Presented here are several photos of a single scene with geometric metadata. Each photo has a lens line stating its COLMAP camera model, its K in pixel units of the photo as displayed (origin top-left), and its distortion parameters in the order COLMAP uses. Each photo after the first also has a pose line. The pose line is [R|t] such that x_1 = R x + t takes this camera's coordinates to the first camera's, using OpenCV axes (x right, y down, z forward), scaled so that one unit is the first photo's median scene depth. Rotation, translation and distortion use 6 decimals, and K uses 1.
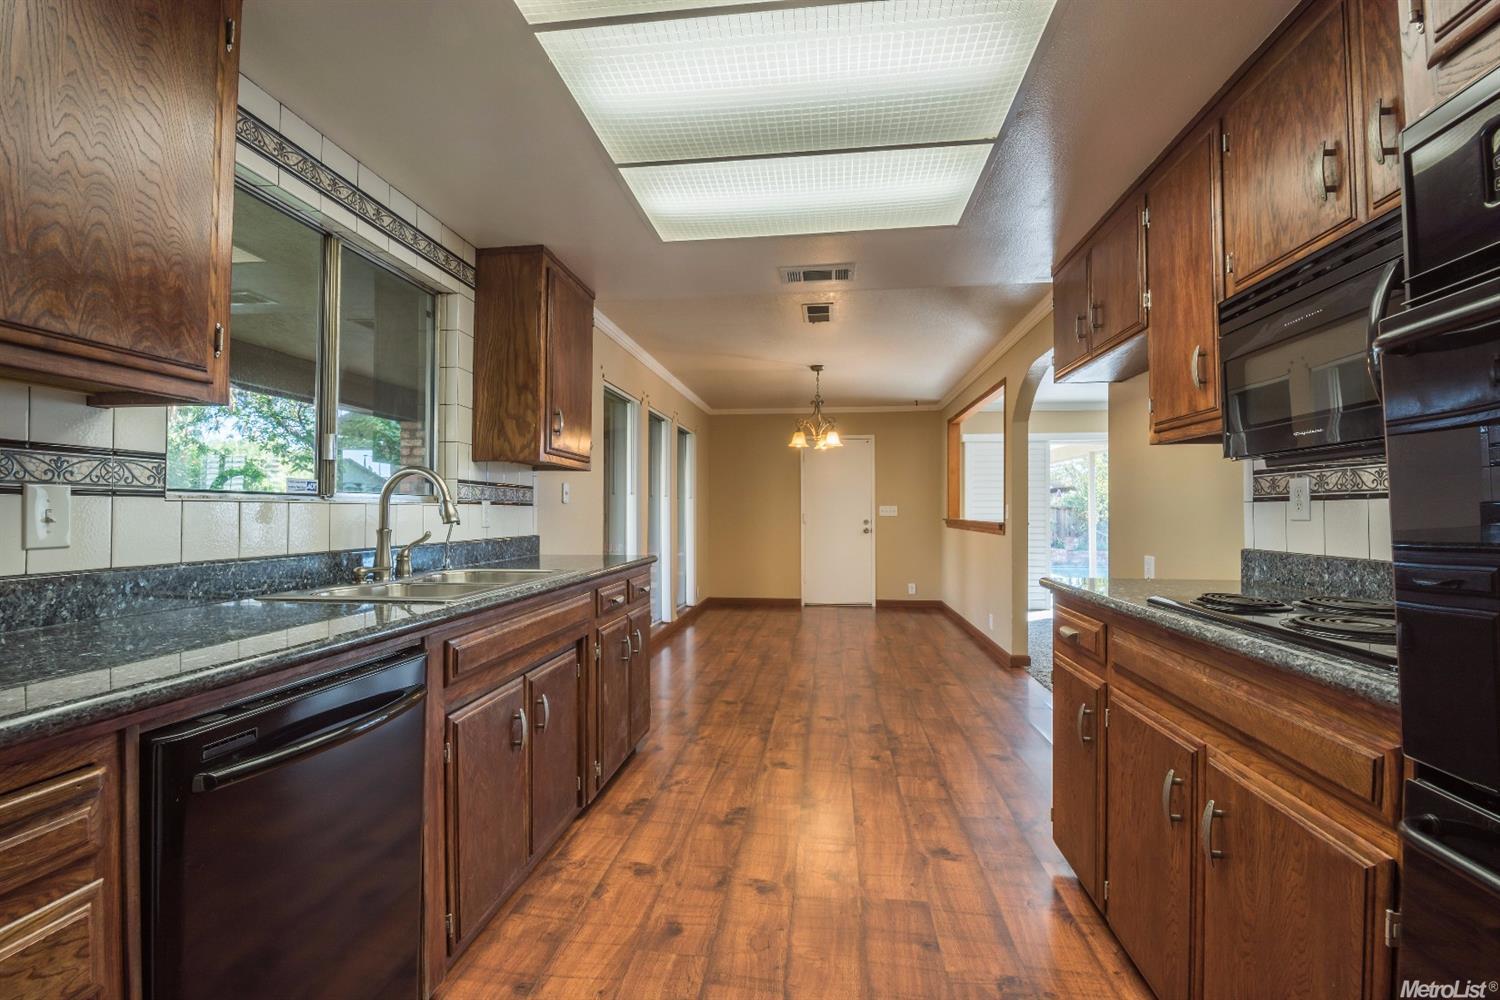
lens RADIAL K [[649.6, 0, 746.5], [0, 649.6, 501.5], [0, 0, 1]] dist [-0.000884, -0.011432]
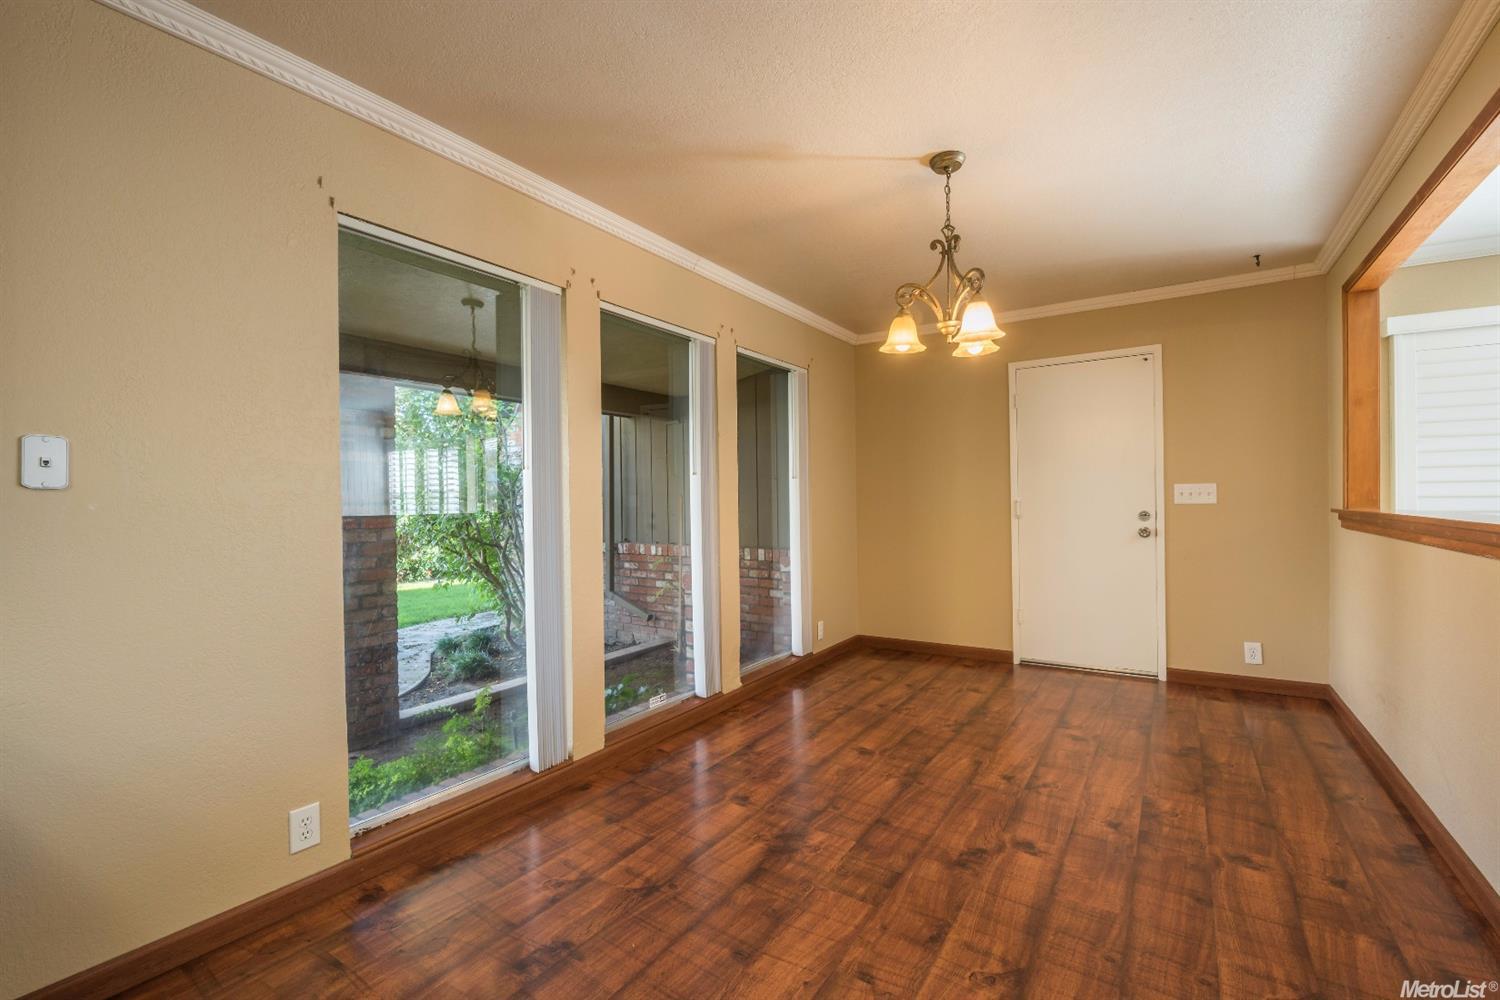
lens RADIAL K [[649.6, 0, 746.5], [0, 649.6, 501.5], [0, 0, 1]] dist [-0.000884, -0.011432]
pose [[0.897394, -0.010130, -0.441115, 0.131555], [0.018966, 0.999698, 0.015628, 0.006399], [0.440823, -0.022391, 0.897315, 0.409666]]
